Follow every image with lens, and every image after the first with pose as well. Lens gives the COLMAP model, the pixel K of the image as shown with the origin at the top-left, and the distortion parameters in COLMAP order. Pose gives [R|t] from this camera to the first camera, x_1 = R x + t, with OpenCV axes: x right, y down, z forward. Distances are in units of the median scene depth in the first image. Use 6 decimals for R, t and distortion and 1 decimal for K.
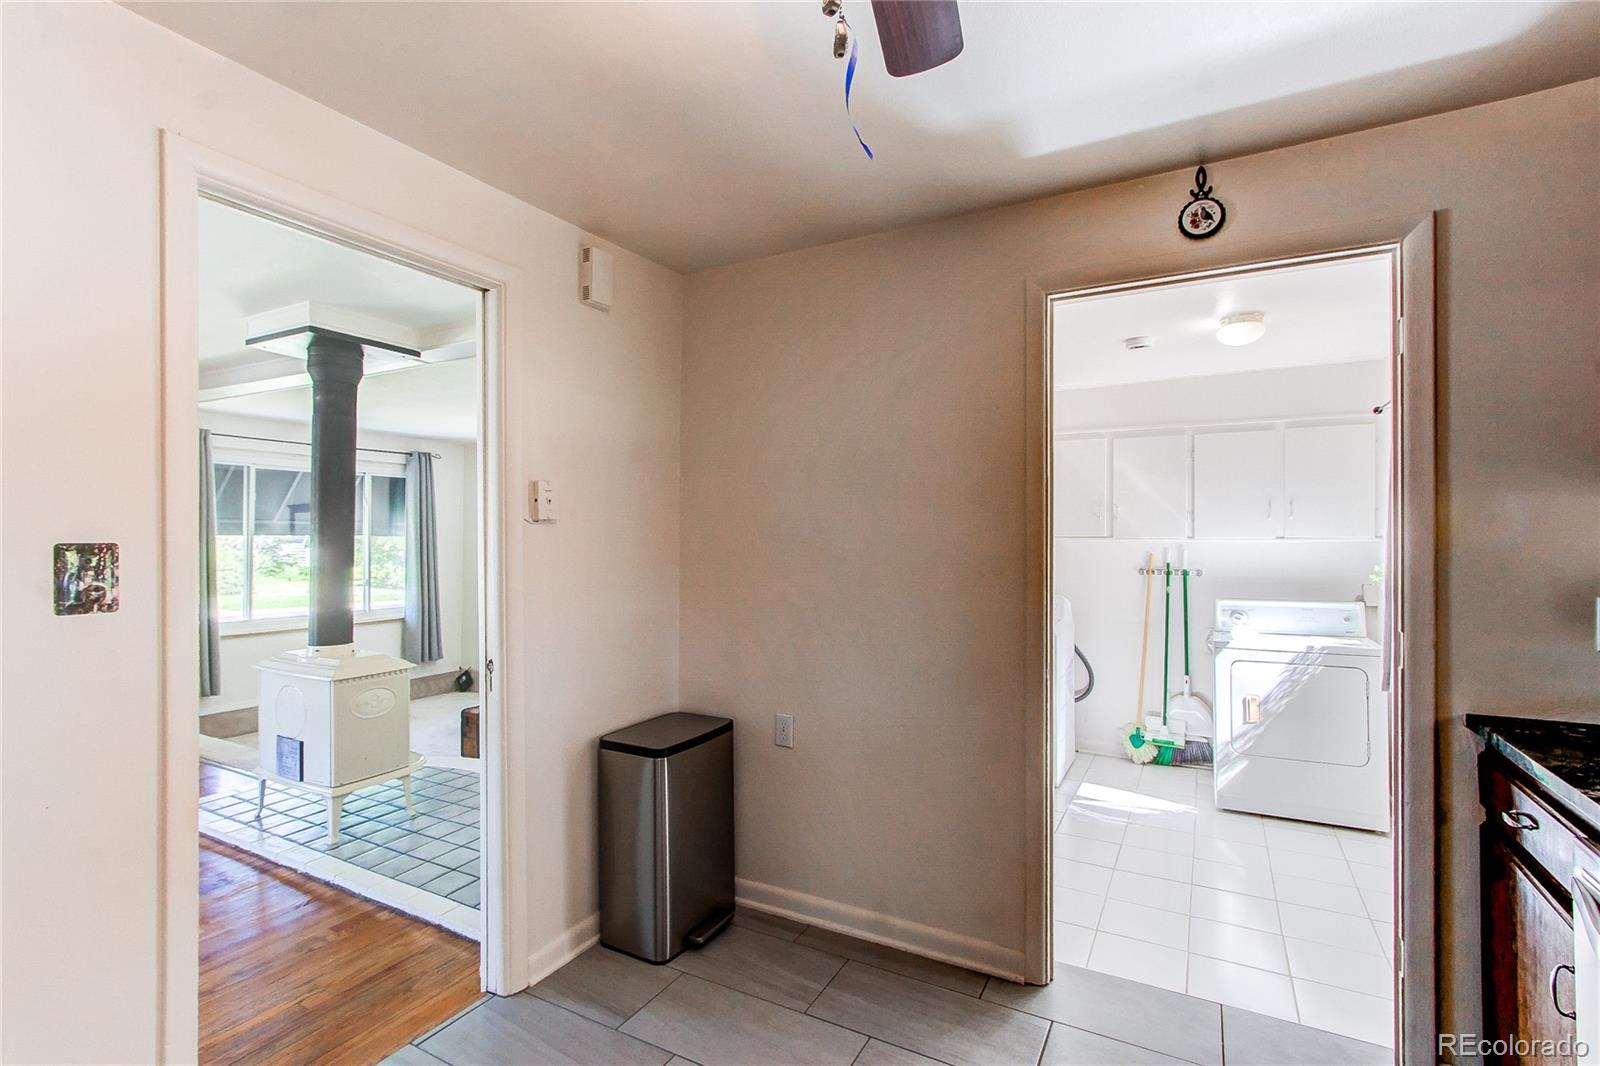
lens RADIAL K [[750.1, 0, 789.9], [0, 750.1, 533.8], [0, 0, 1]] dist [-0.000931, 0.002778]
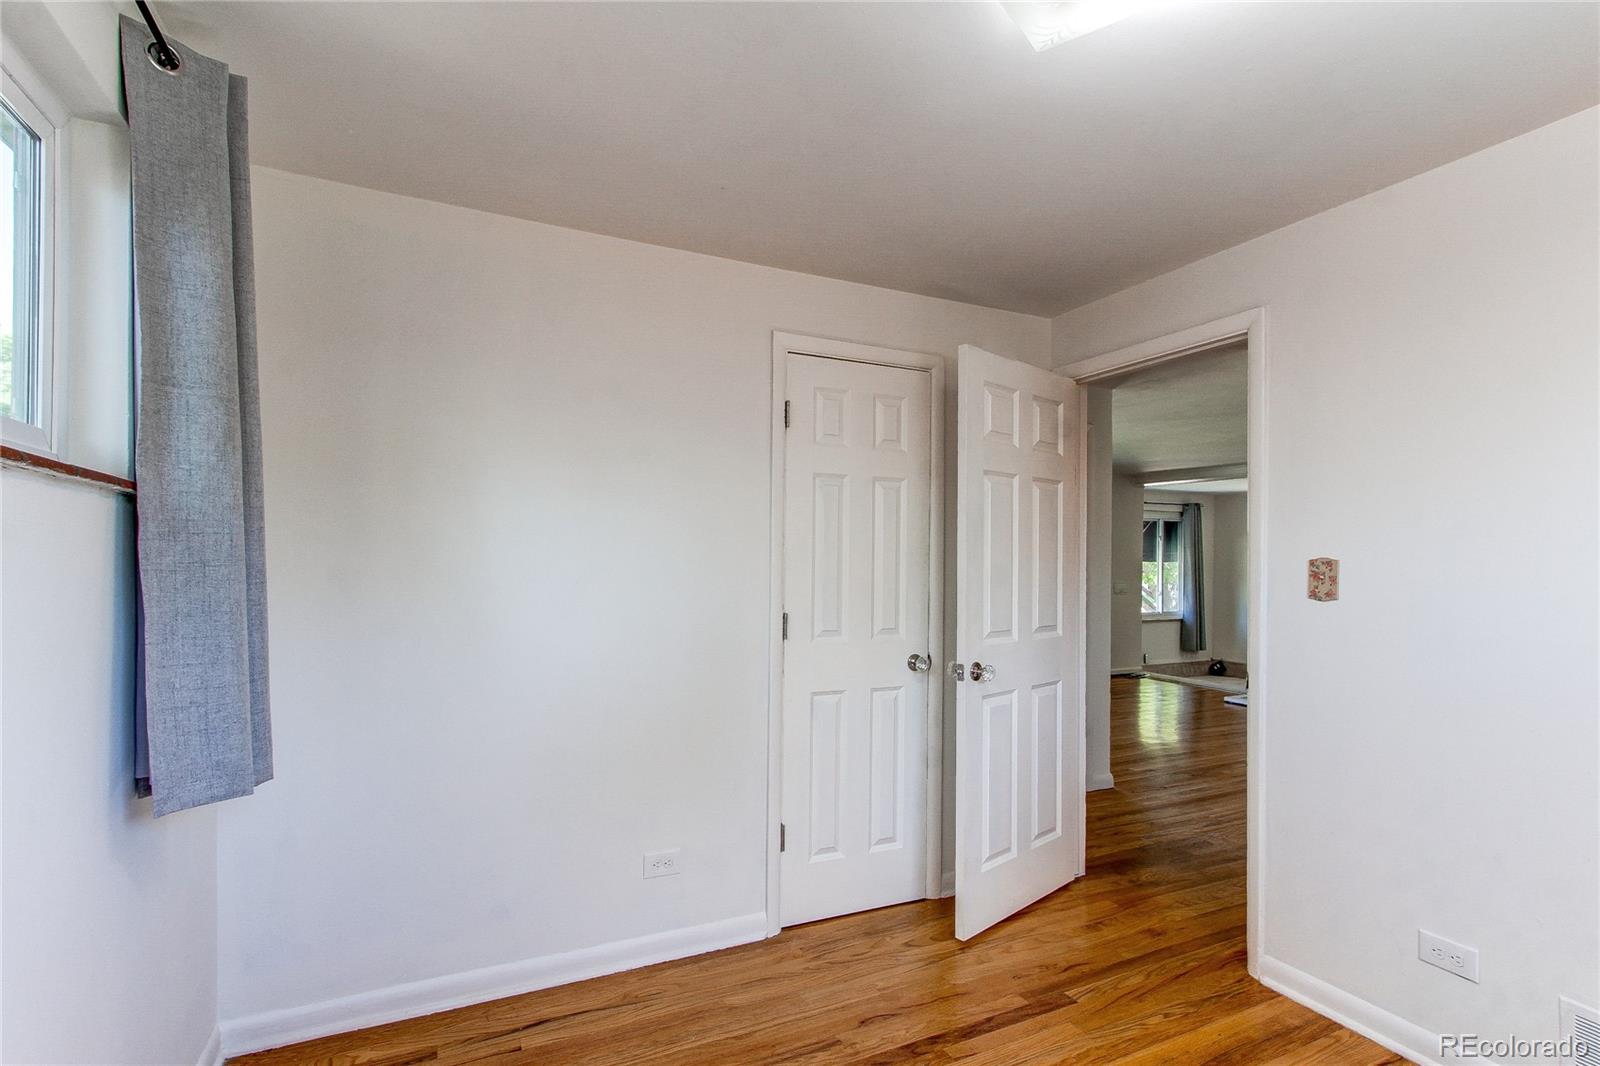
lens RADIAL K [[709.1, 0, 792.9], [0, 709.1, 552.1], [0, 0, 1]] dist [-0.000727, 0.000022]
pose [[0.802979, 0.001459, -0.596006, -0.306850], [-0.006920, 0.999952, -0.006874, -0.001994], [0.595968, 0.009644, 0.802950, -0.541266]]
